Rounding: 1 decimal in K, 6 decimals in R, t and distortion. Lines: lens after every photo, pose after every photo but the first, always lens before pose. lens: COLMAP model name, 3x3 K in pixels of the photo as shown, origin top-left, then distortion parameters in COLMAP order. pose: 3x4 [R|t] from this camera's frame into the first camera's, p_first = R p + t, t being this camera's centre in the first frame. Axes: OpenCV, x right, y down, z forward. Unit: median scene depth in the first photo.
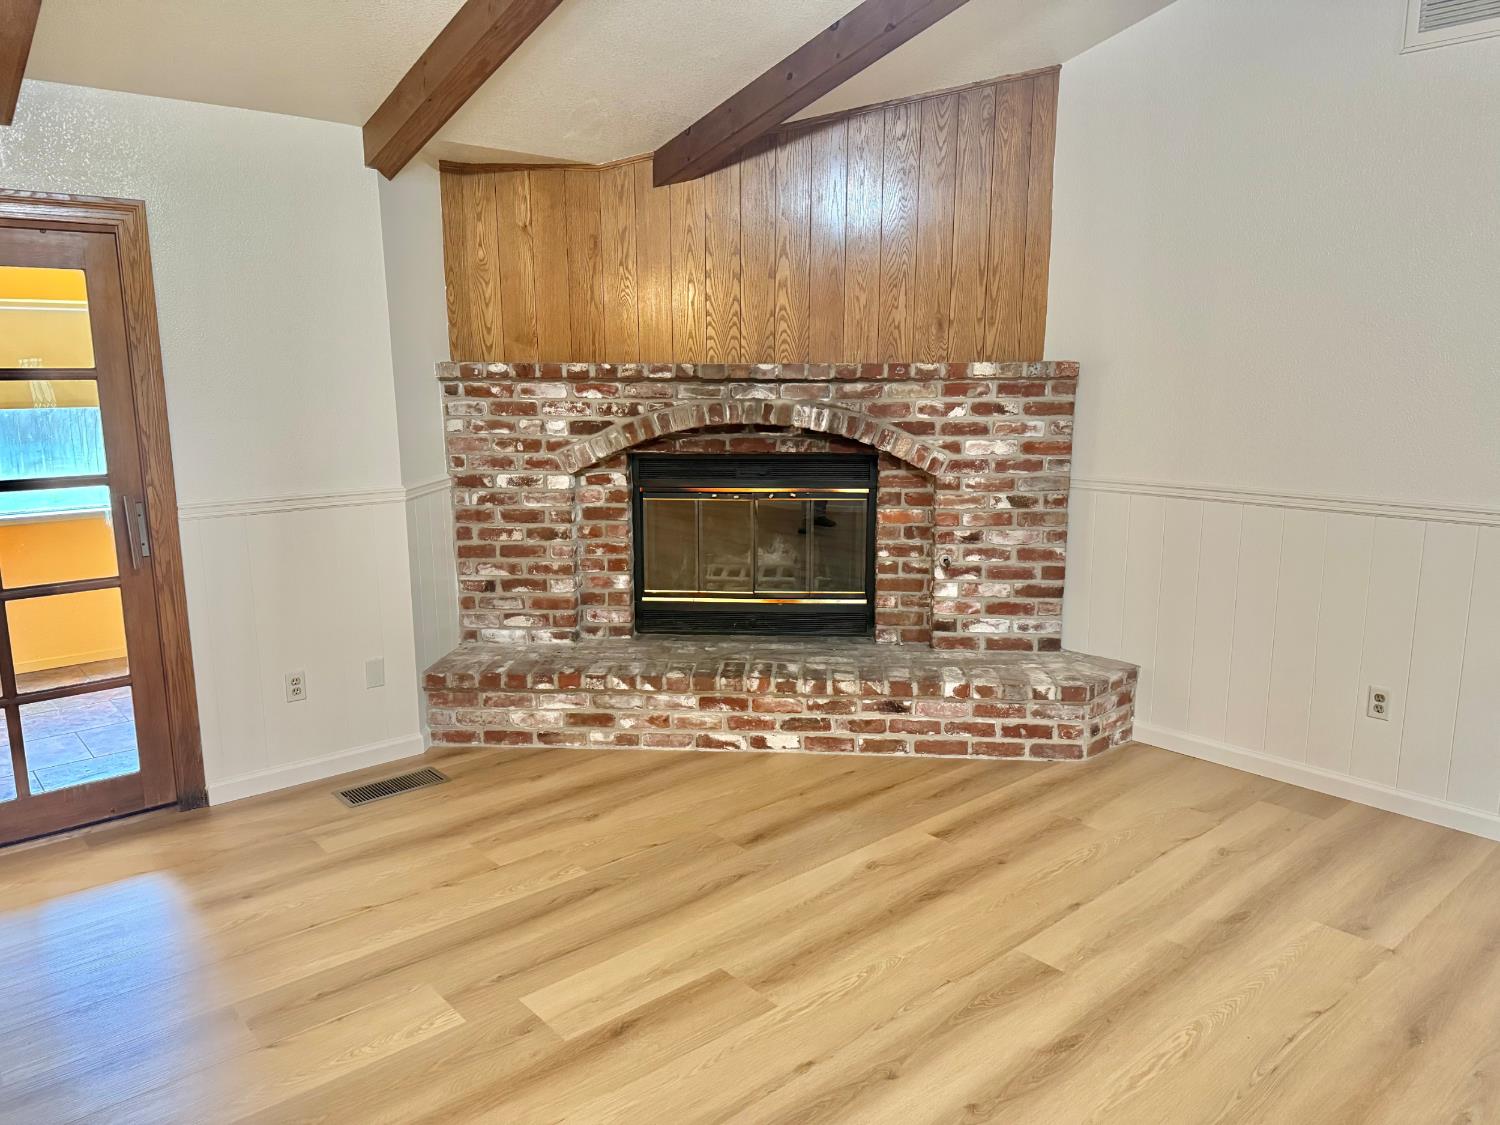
lens RADIAL K [[1057.3, 0, 750.0], [0, 1057.3, 562.5], [0, 0, 1]] dist [0.138241, -0.000593]
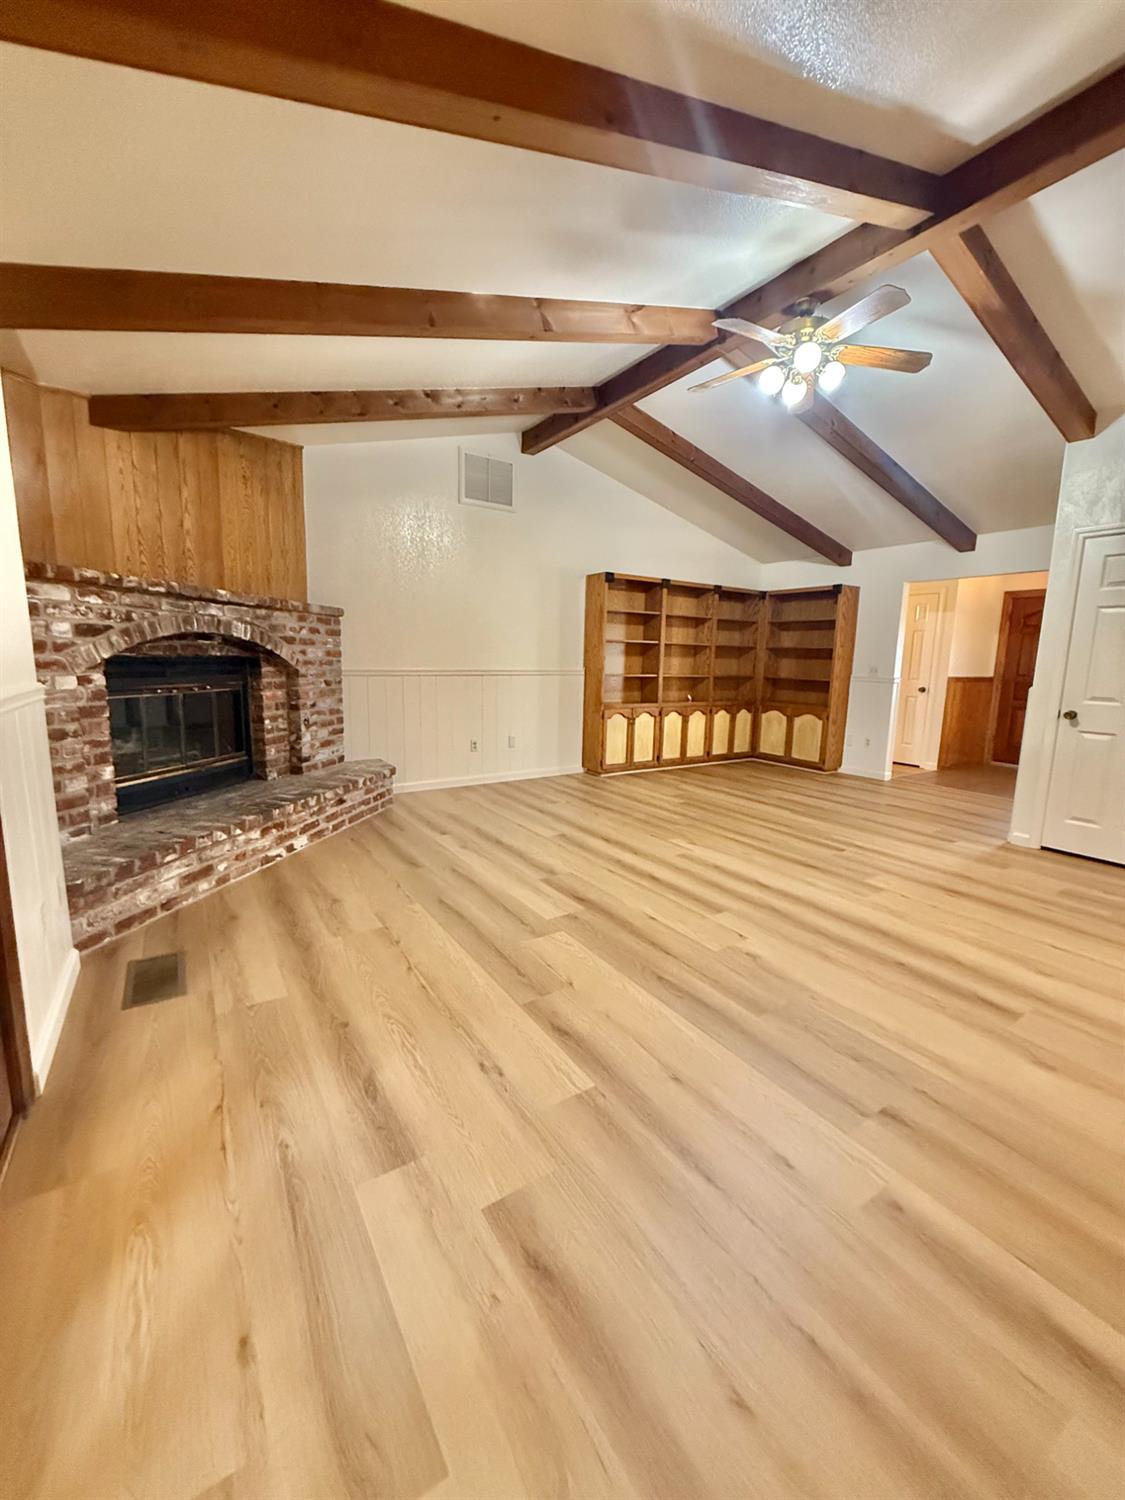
lens RADIAL K [[597.2, 0, 562.5], [0, 597.2, 750.0], [0, 0, 1]] dist [0.001209, 0.000122]
pose [[0.138329, -0.145753, 0.979602, -0.710086], [0.161176, 0.979239, 0.122940, -0.005641], [-0.977183, 0.140882, 0.158949, 0.461577]]
